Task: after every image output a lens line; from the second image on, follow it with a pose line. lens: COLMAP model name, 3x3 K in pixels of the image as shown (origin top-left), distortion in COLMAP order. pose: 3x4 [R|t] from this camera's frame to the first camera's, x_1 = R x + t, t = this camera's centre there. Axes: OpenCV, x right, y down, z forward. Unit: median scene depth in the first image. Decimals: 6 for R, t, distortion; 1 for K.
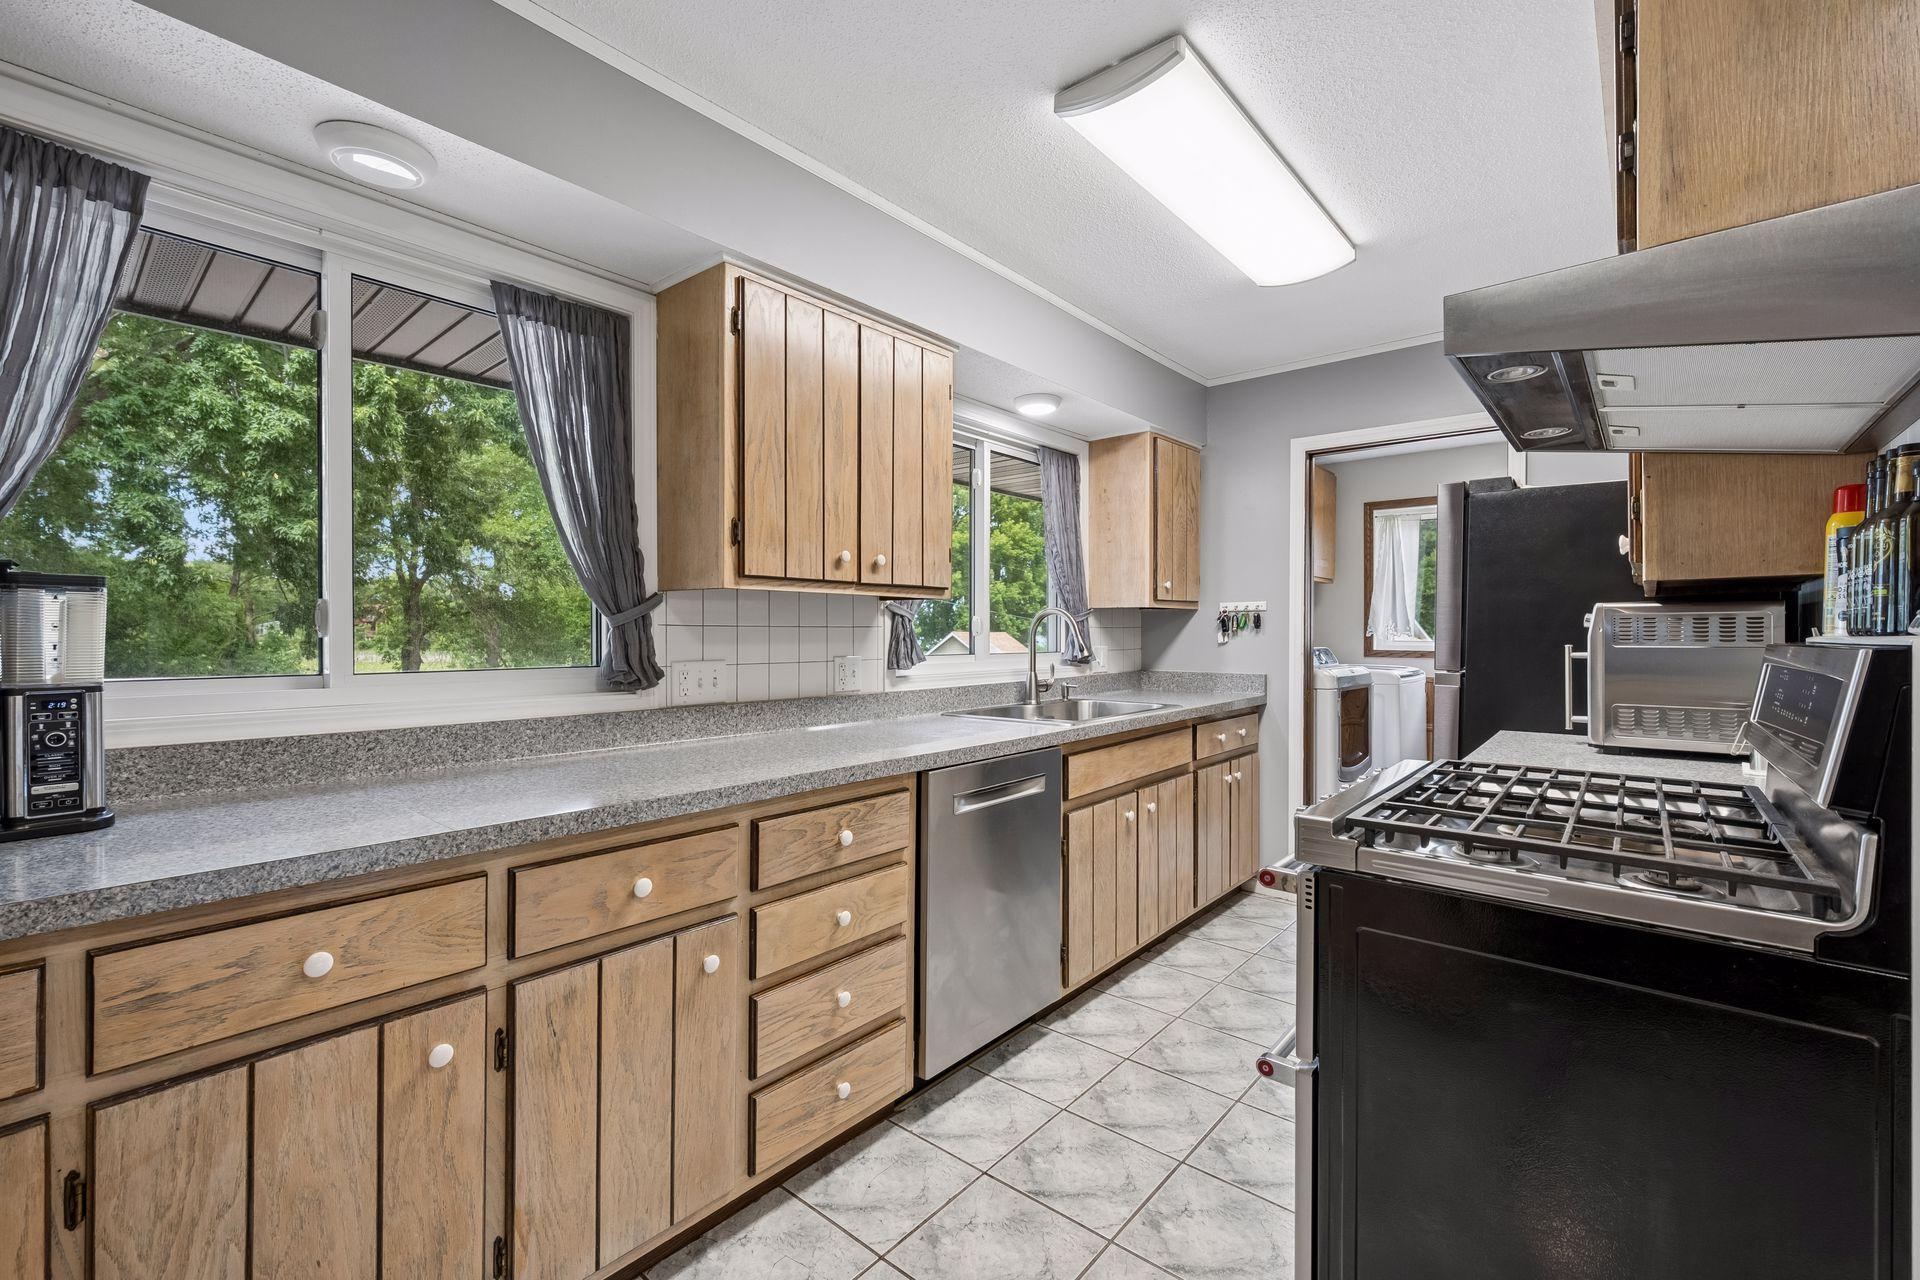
lens RADIAL K [[809.1, 0, 971.9], [0, 809.1, 635.9], [0, 0, 1]] dist [-0.001890, -0.000300]
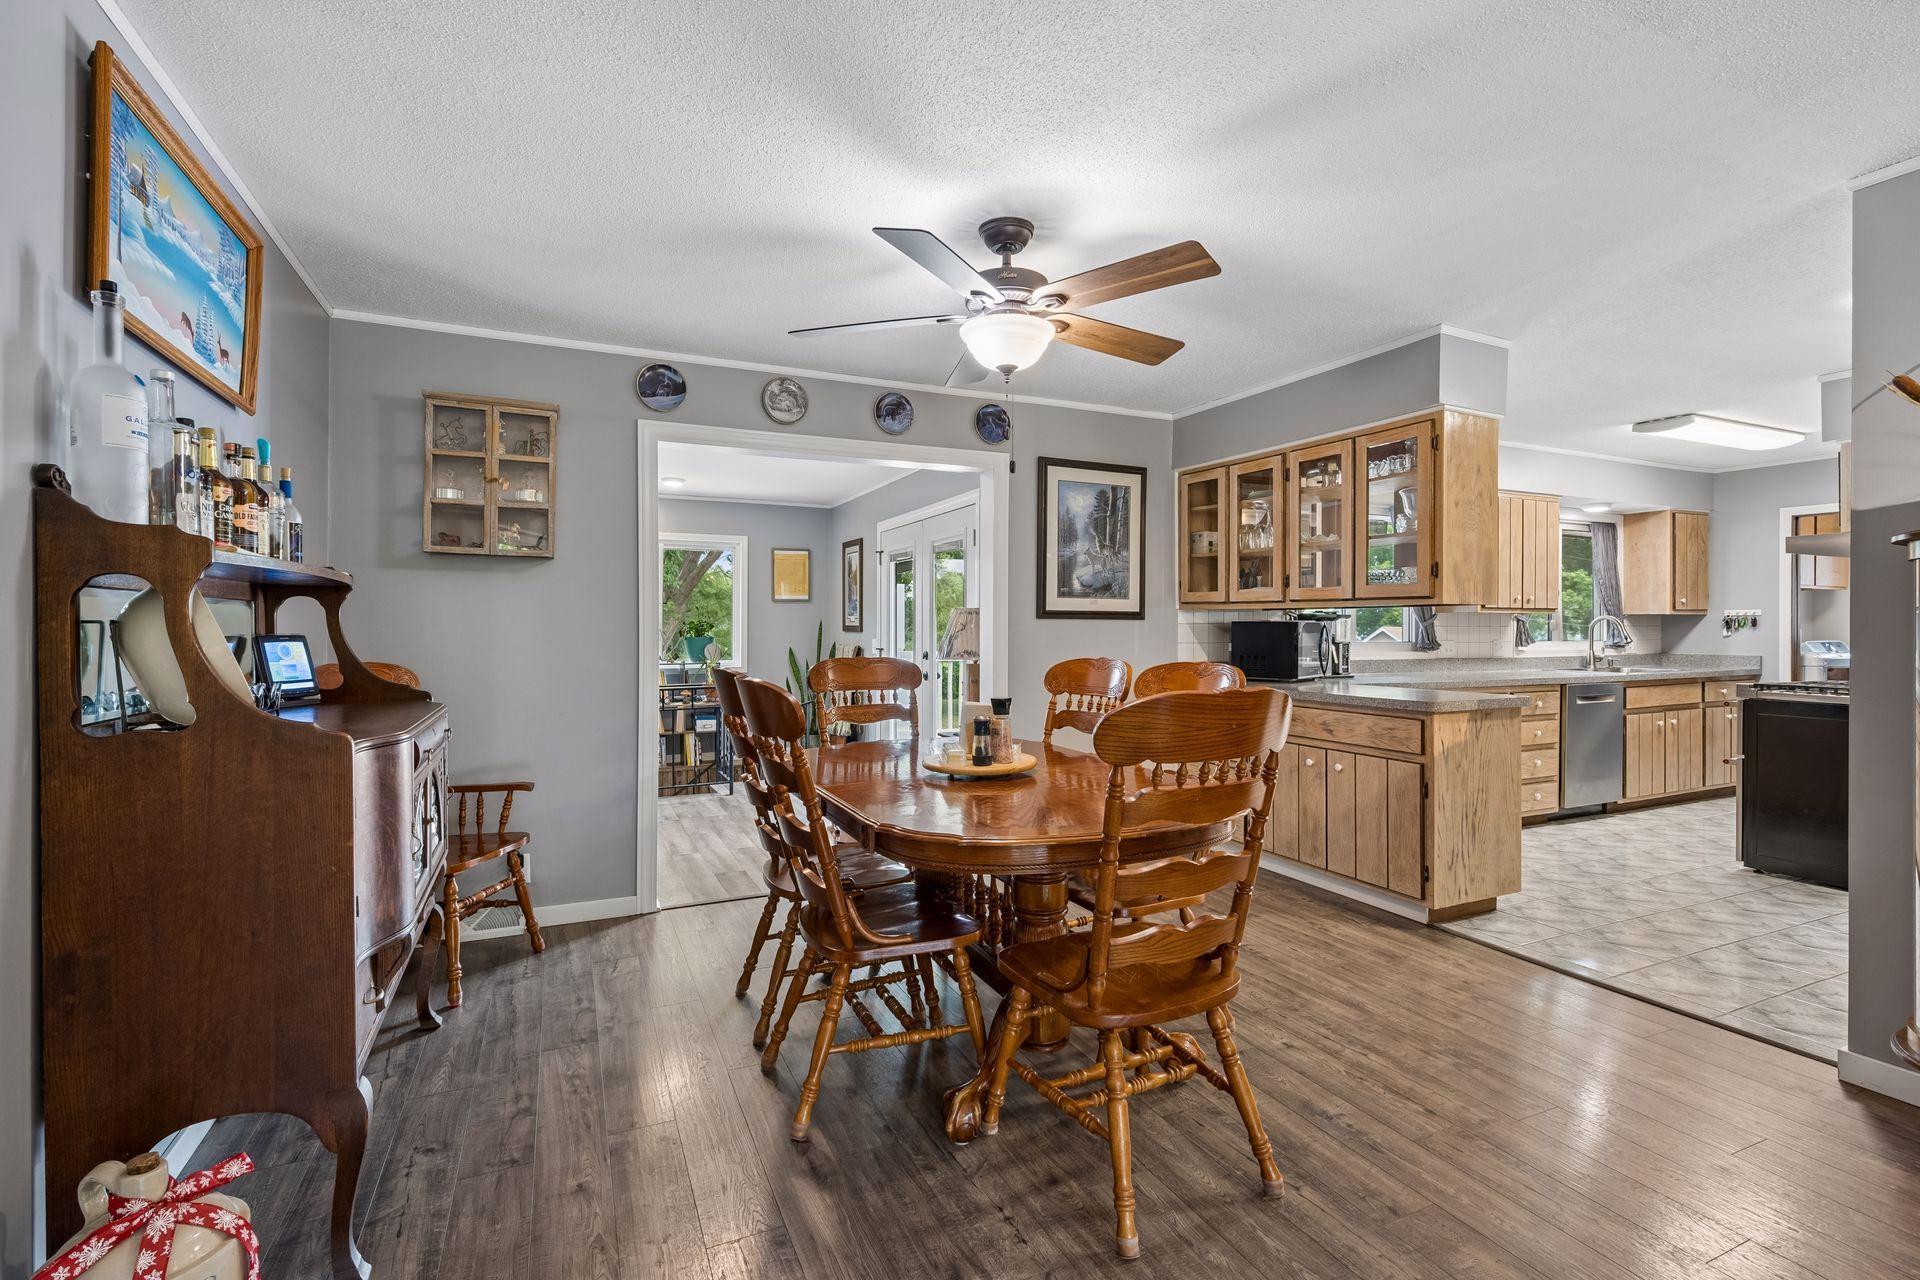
lens RADIAL K [[877.1, 0, 962.2], [0, 877.1, 627.5], [0, 0, 1]] dist [0.003312, -0.000217]
pose [[0.905732, 0.000005, -0.423850, -0.323438], [-0.002177, 0.999987, -0.004642, 0.003900], [0.423844, 0.005127, 0.905720, -1.221270]]
